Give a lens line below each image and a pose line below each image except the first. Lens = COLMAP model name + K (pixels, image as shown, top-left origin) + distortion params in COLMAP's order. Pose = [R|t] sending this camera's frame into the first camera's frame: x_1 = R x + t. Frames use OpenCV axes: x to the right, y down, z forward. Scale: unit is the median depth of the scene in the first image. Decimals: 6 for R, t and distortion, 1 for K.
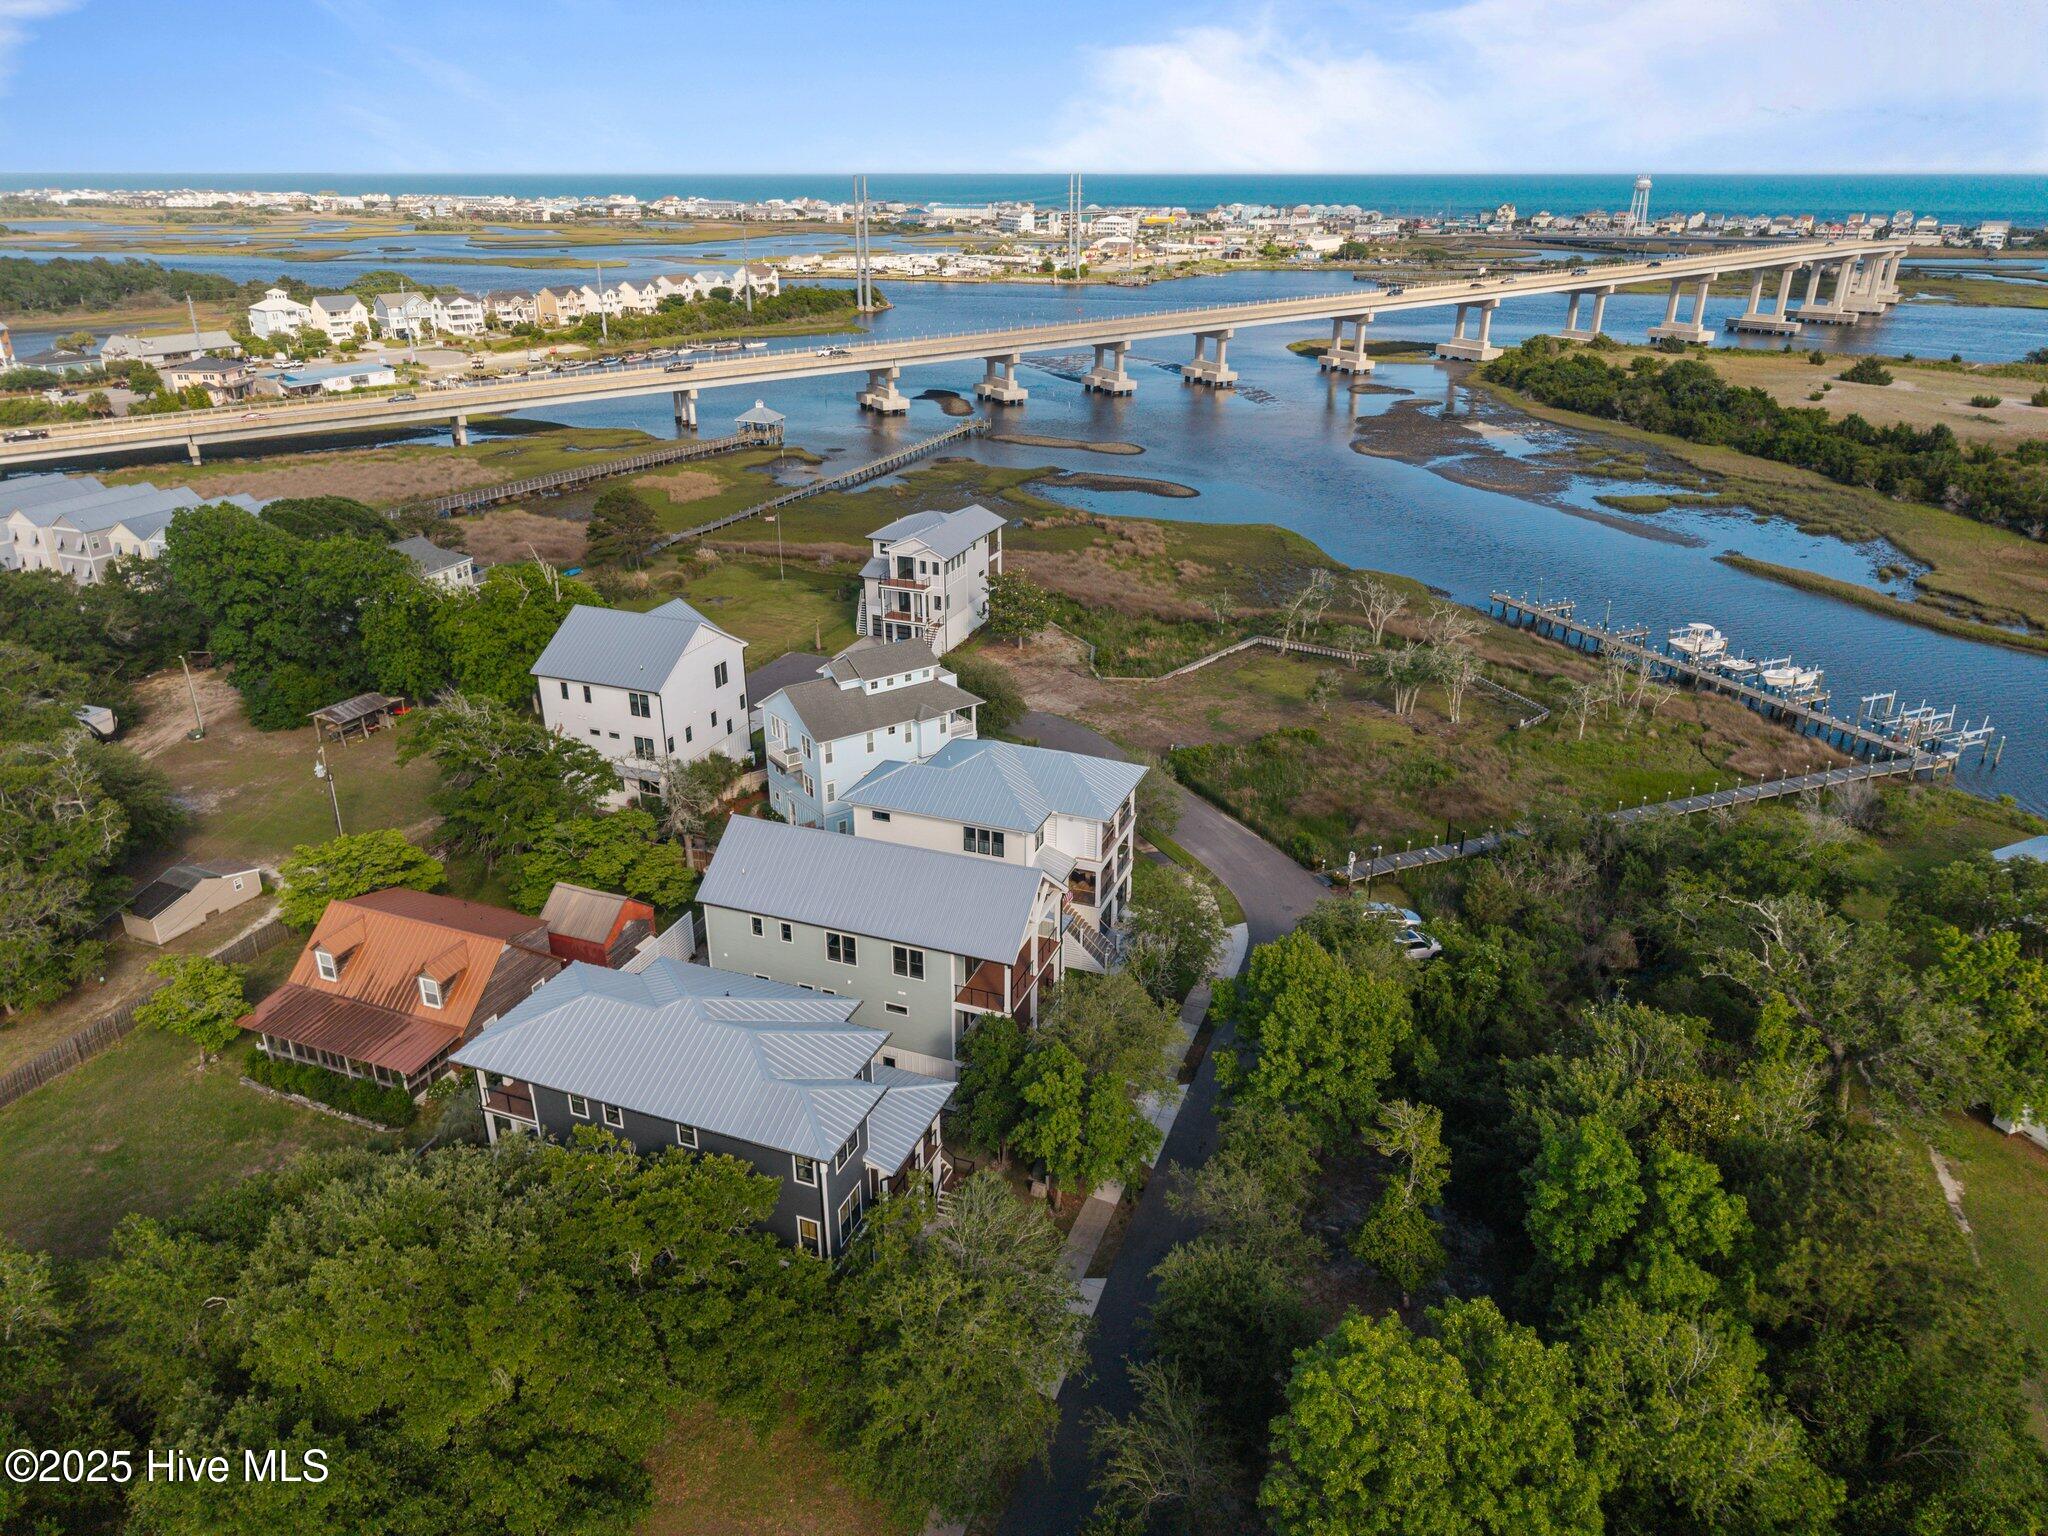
lens RADIAL K [[1406.4, 0, 1045.6], [0, 1406.4, 766.9], [0, 0, 1]] dist [0.078425, -0.093164]
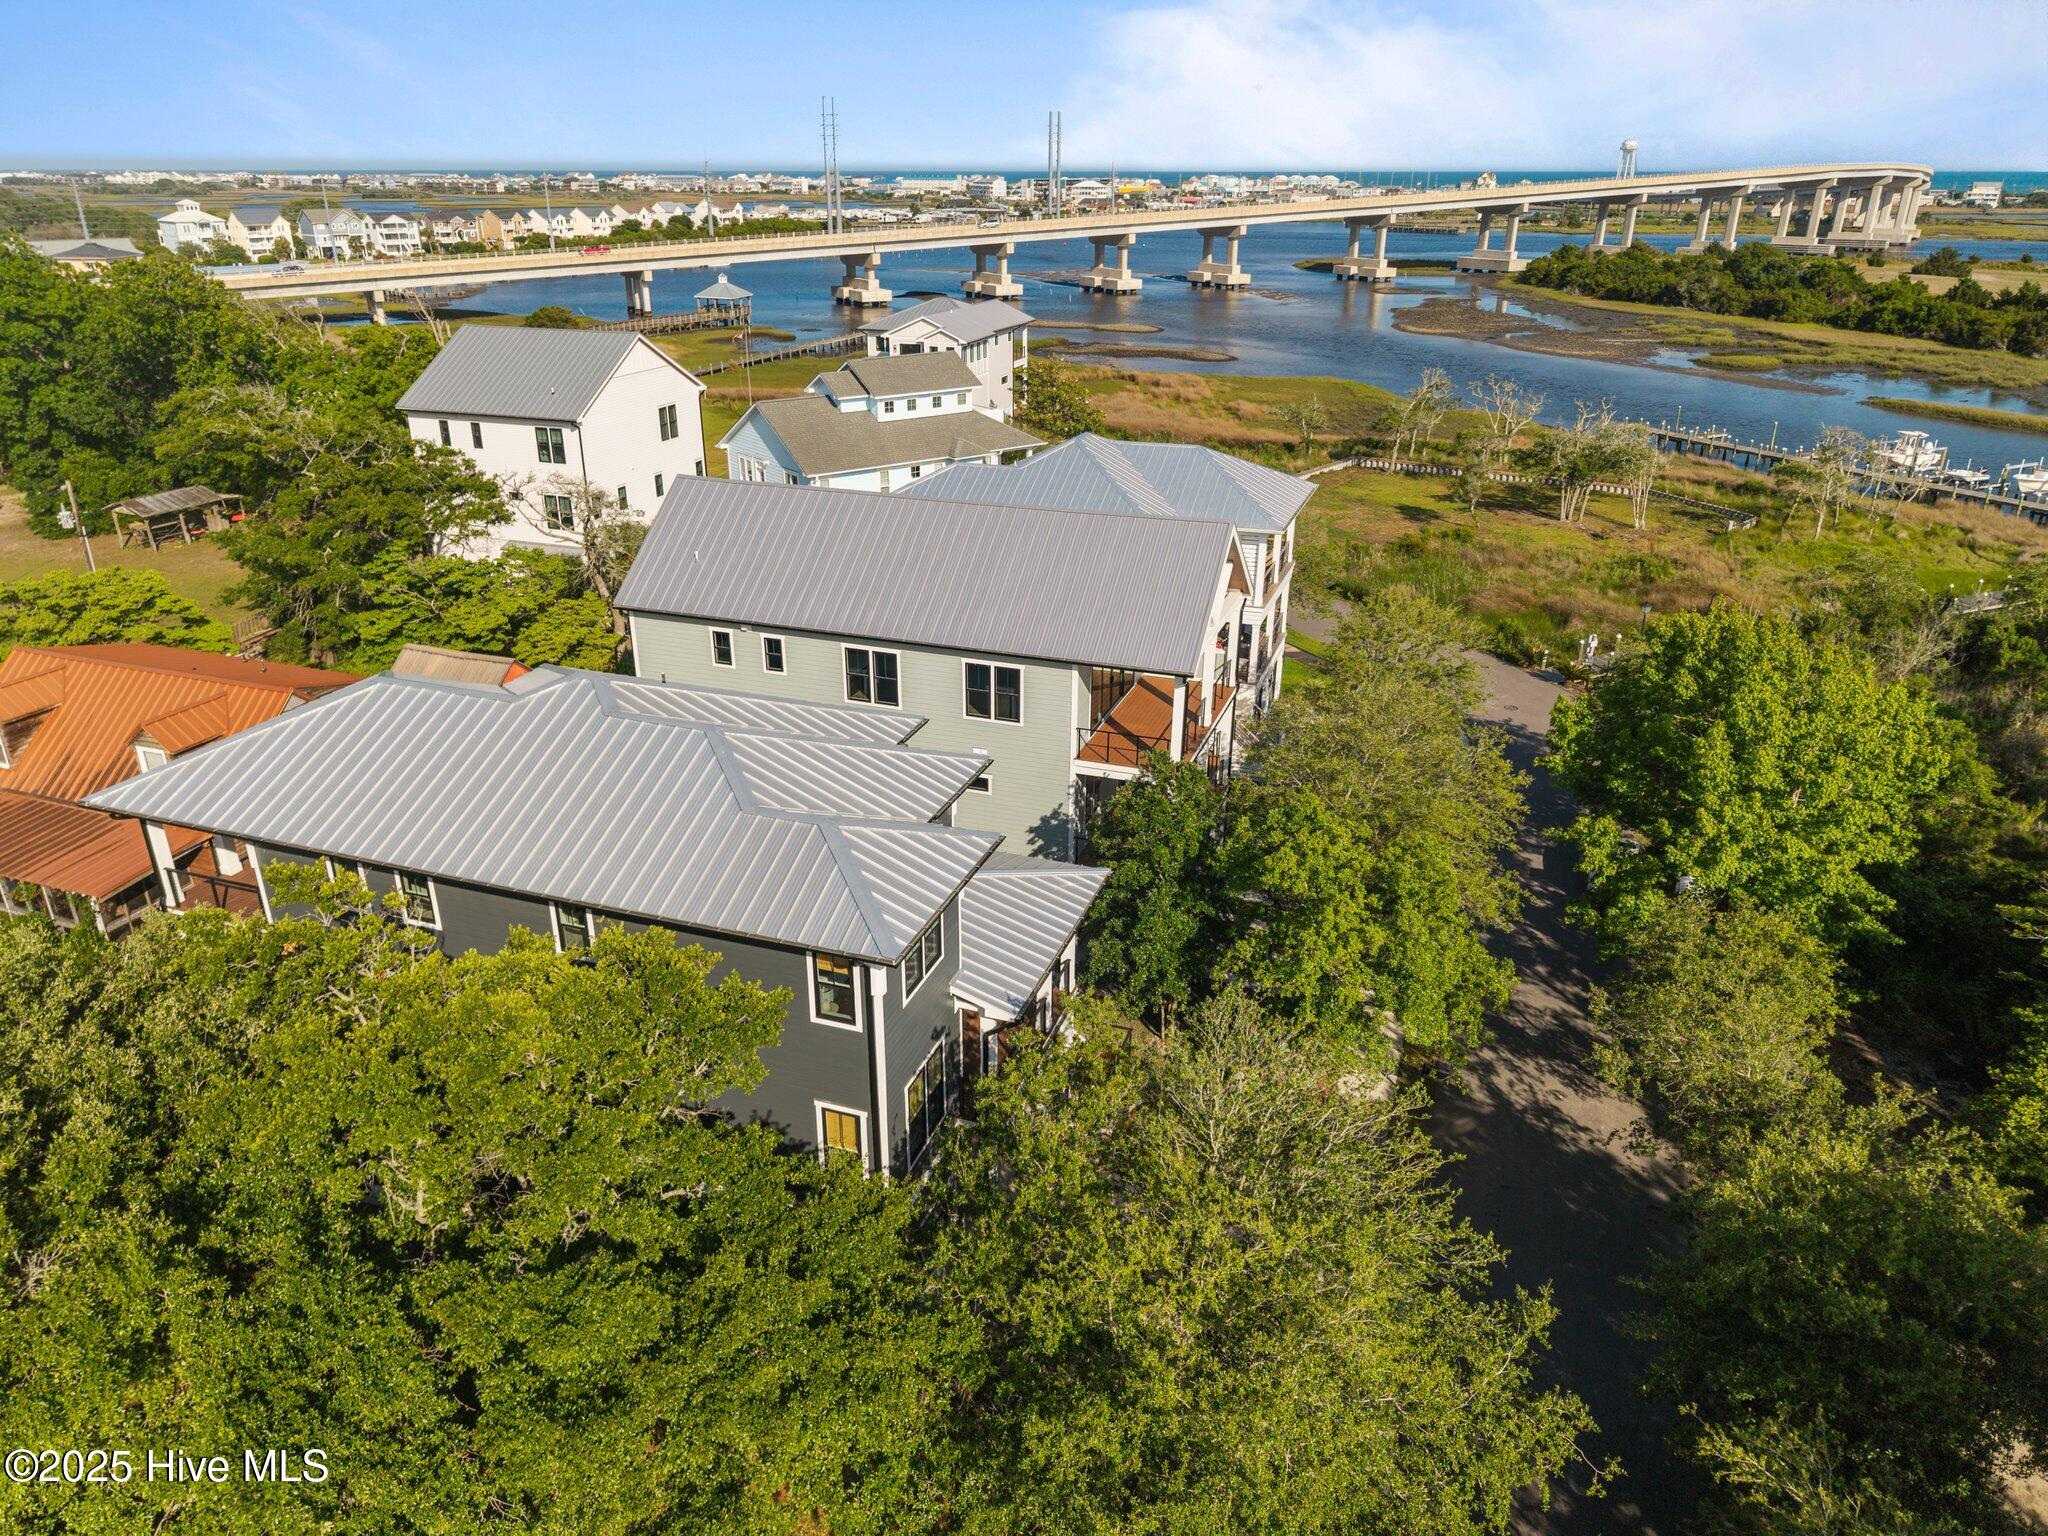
lens RADIAL K [[1390.6, 0, 1024.0], [0, 1390.6, 768.0], [0, 0, 1]] dist [0.083698, -0.085175]
pose [[0.999871, -0.014311, 0.007278, -0.026877], [0.014340, 0.999889, -0.003968, 0.051798], [-0.007221, 0.004072, 0.999966, 0.134024]]
